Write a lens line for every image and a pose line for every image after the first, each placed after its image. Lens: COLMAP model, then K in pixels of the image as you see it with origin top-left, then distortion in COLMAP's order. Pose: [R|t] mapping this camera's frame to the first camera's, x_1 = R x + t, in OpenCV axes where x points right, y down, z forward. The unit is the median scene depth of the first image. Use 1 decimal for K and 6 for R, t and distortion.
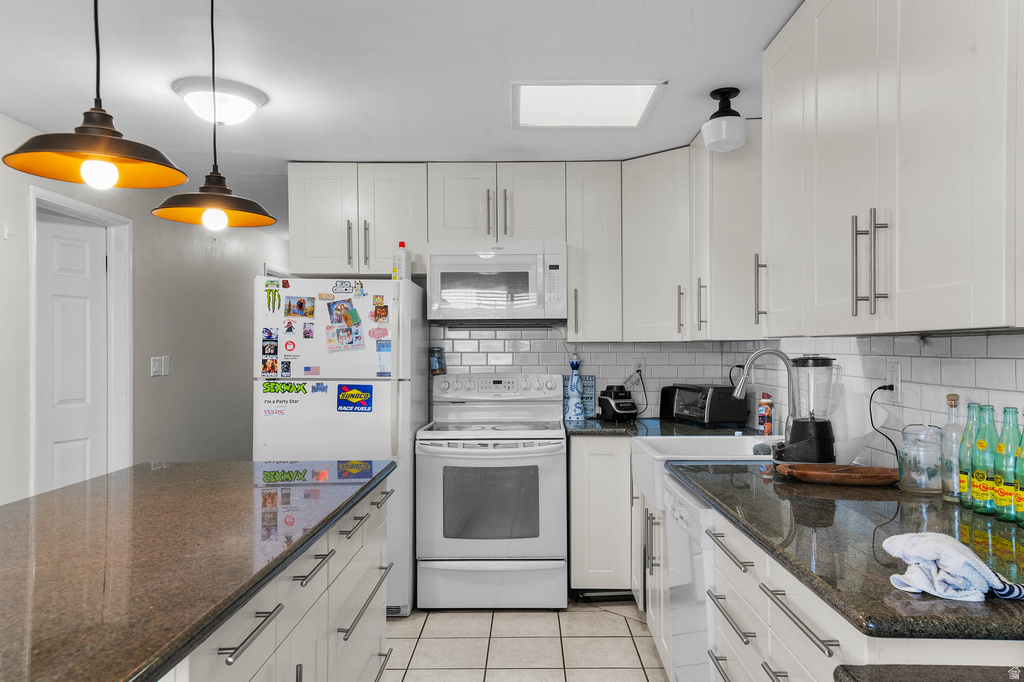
lens RADIAL K [[739.2, 0, 512.0], [0, 739.2, 341.0], [0, 0, 1]] dist [0.034485, -0.001128]
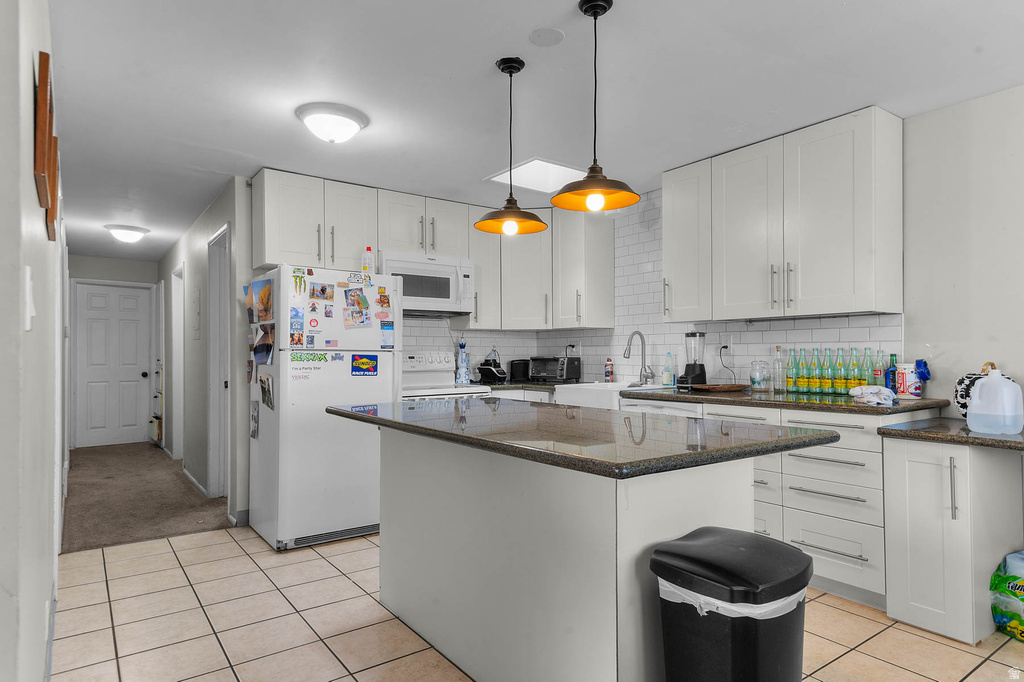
lens RADIAL K [[599.2, 0, 530.7], [0, 599.2, 345.6], [0, 0, 1]] dist [0.030772, -0.000211]
pose [[0.790319, 0.011670, 0.612584, -0.624359], [-0.007729, 0.999929, -0.009077, 0.050315], [-0.612647, 0.002439, 0.790353, -0.004131]]
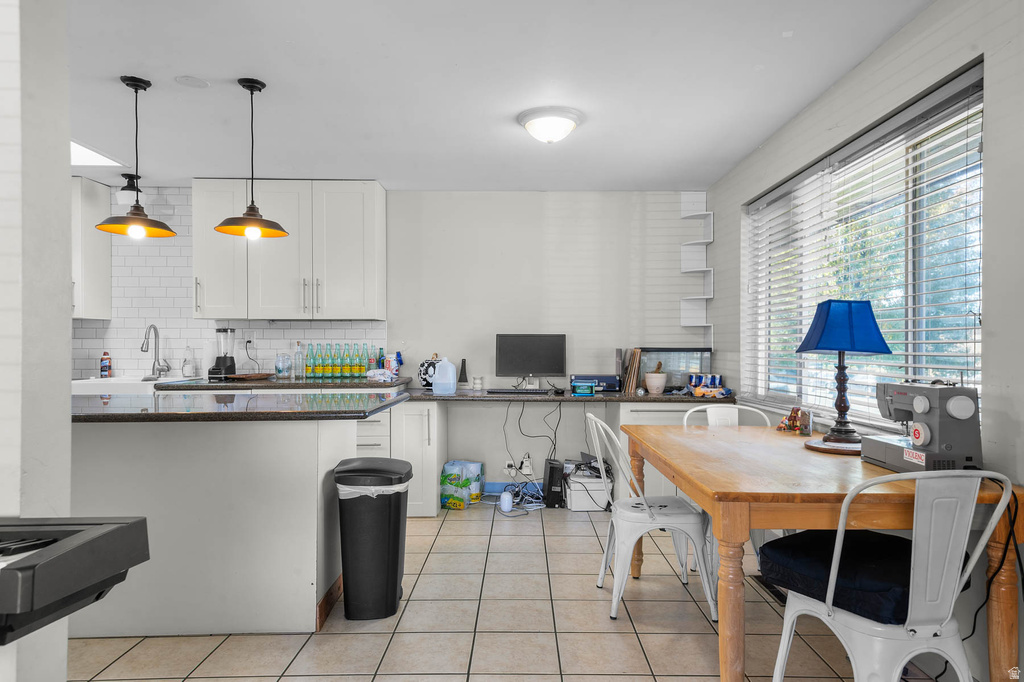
lens RADIAL K [[645.2, 0, 526.7], [0, 645.2, 348.0], [0, 0, 1]] dist [0.034743, -0.000479]
pose [[-0.010445, 0.002244, 0.999943, -1.047313], [-0.010107, 0.999946, -0.002350, 0.050761], [-0.999894, -0.010131, -0.010421, 0.073040]]
